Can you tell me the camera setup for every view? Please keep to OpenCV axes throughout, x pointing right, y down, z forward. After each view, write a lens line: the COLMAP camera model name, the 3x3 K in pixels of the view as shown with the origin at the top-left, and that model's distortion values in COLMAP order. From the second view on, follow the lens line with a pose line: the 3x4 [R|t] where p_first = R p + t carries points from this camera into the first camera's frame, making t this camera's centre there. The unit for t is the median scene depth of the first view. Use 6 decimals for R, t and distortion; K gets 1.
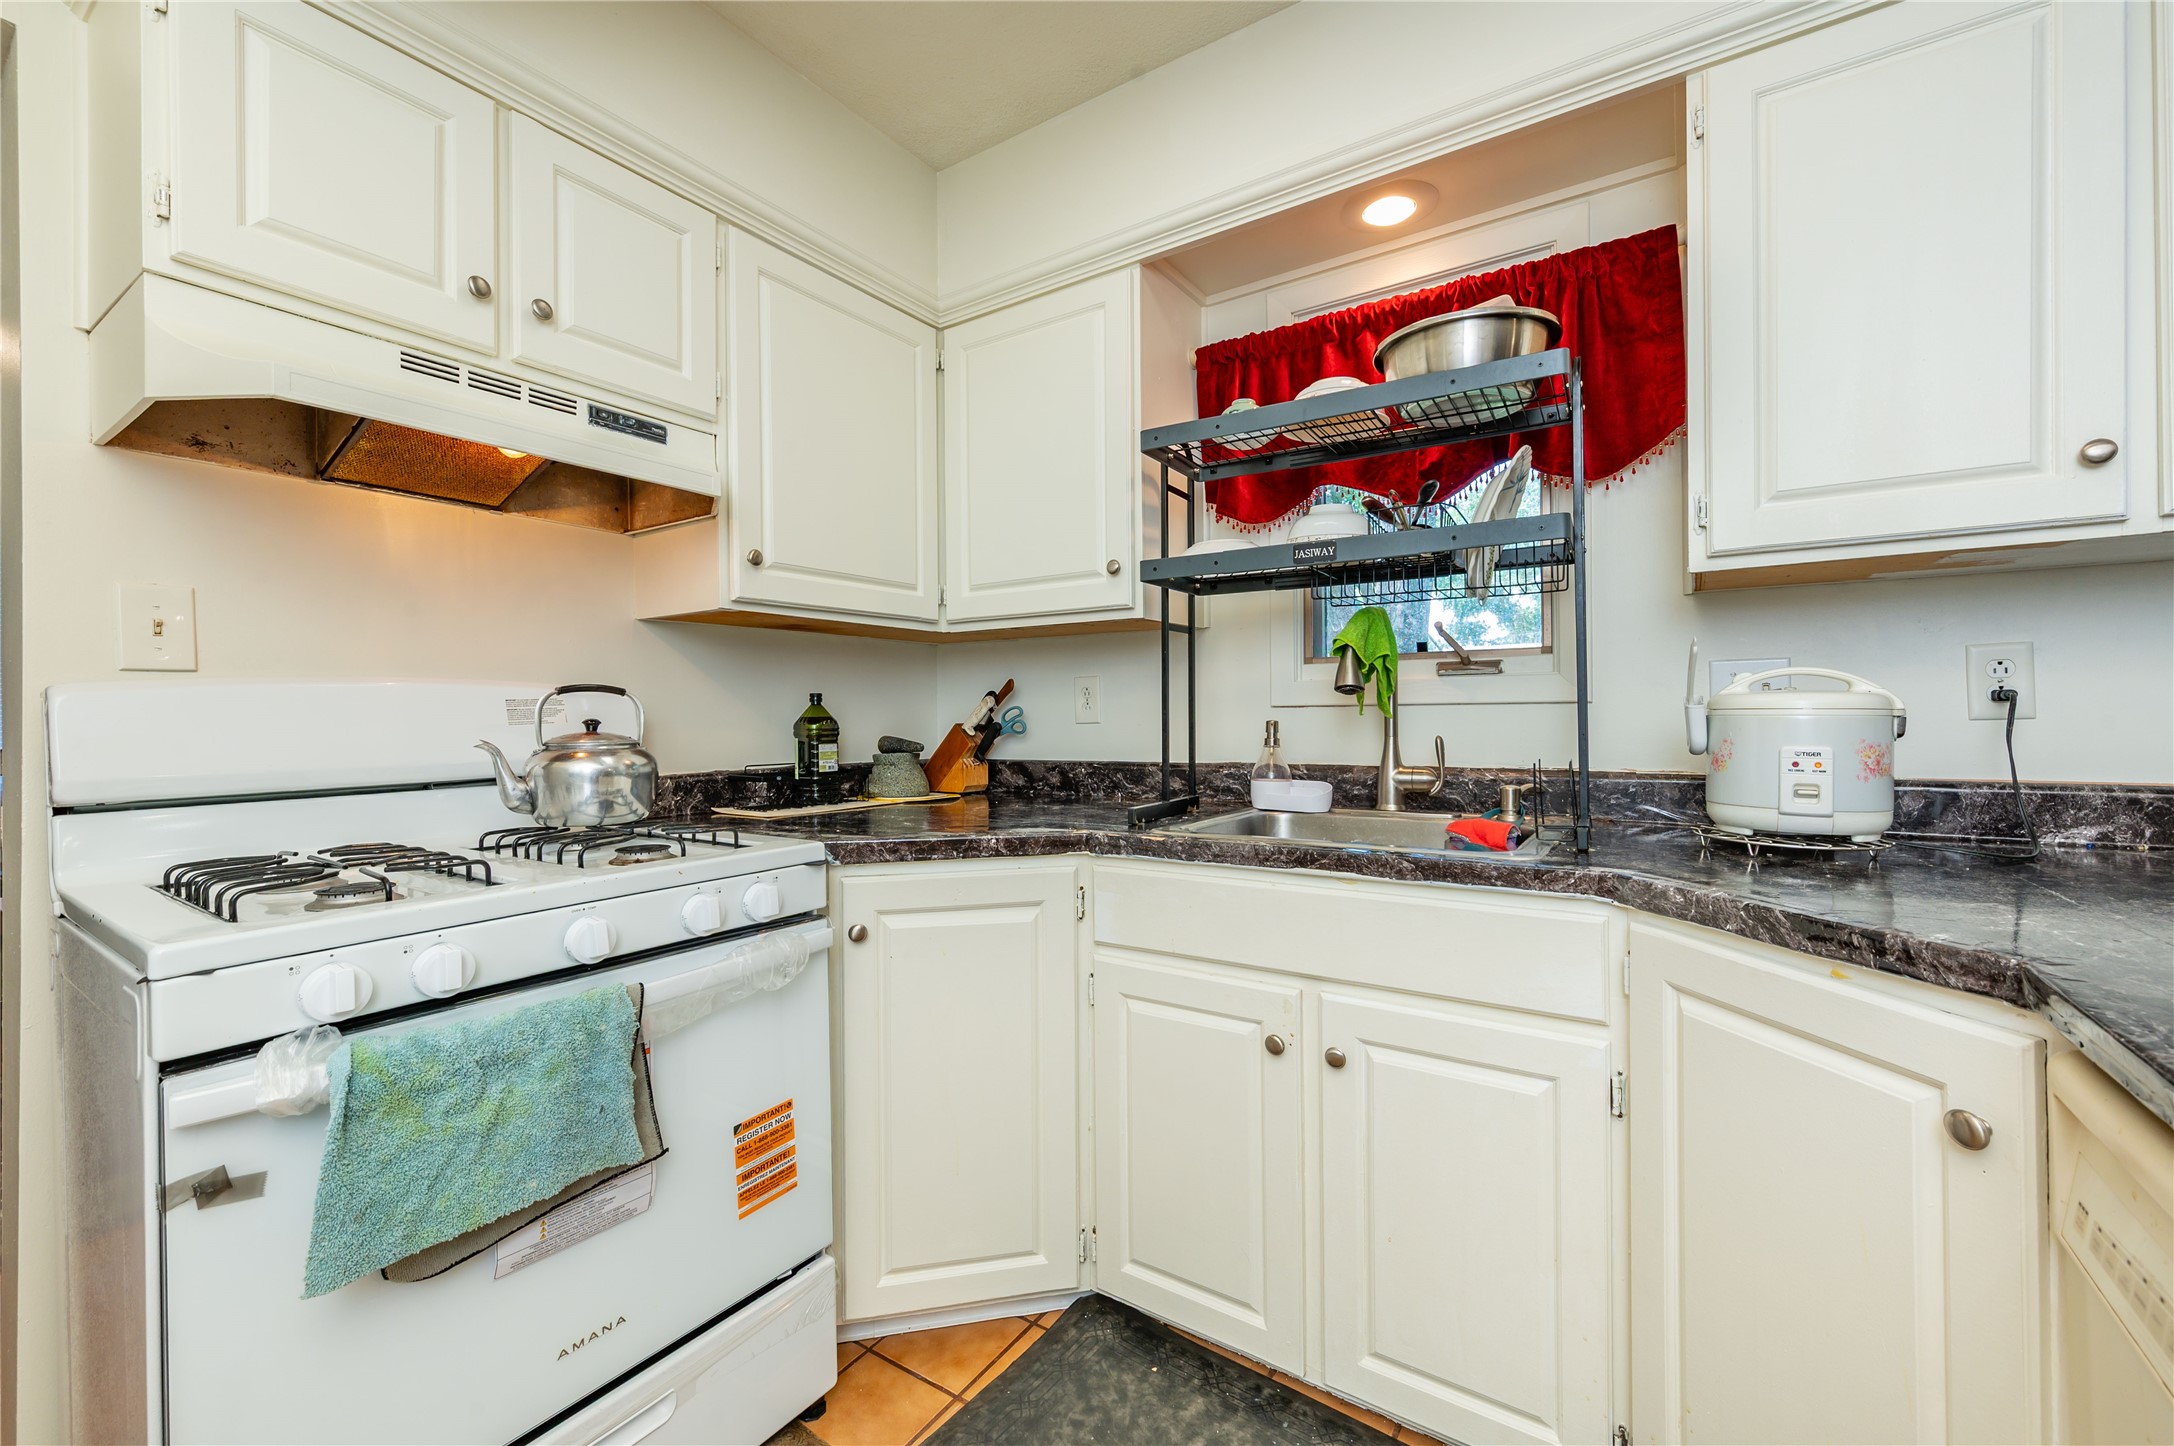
lens RADIAL K [[868.5, 0, 1066.6], [0, 868.5, 716.7], [0, 0, 1]] dist [-0.000438, 0.000218]
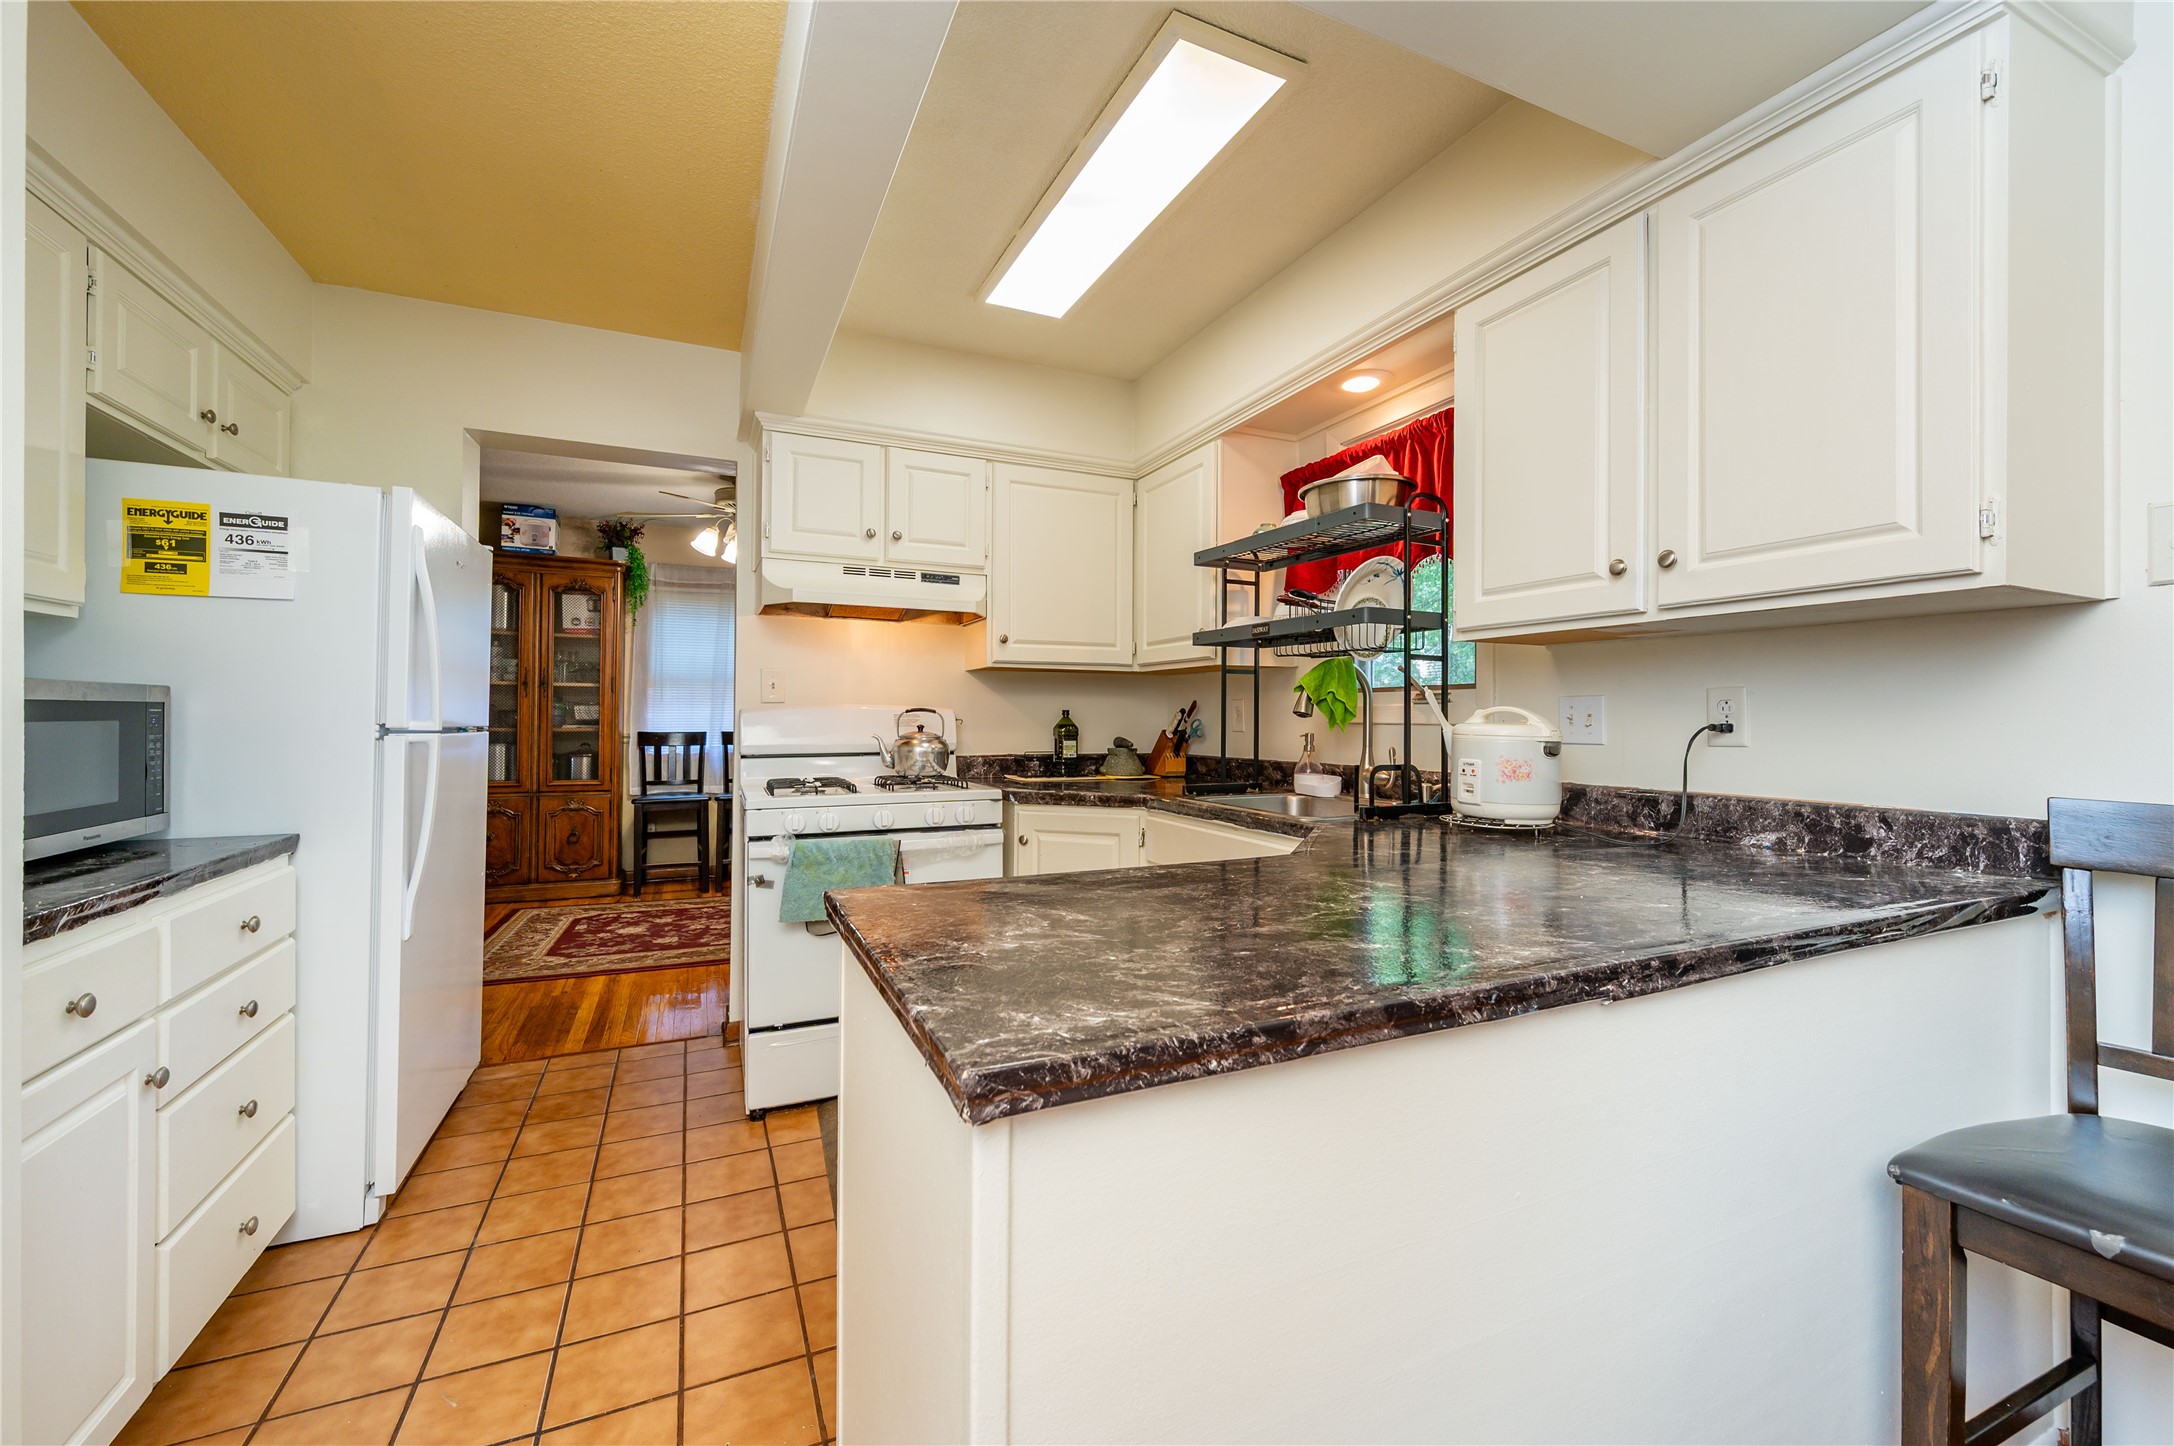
lens RADIAL K [[868.5, 0, 1100.8], [0, 868.5, 714.9], [0, 0, 1]] dist [-0.000438, 0.000218]
pose [[0.855084, 0.012987, -0.518327, 0.831712], [-0.013548, 0.999905, 0.002704, -0.030731], [0.518313, 0.004710, 0.855178, -0.507364]]
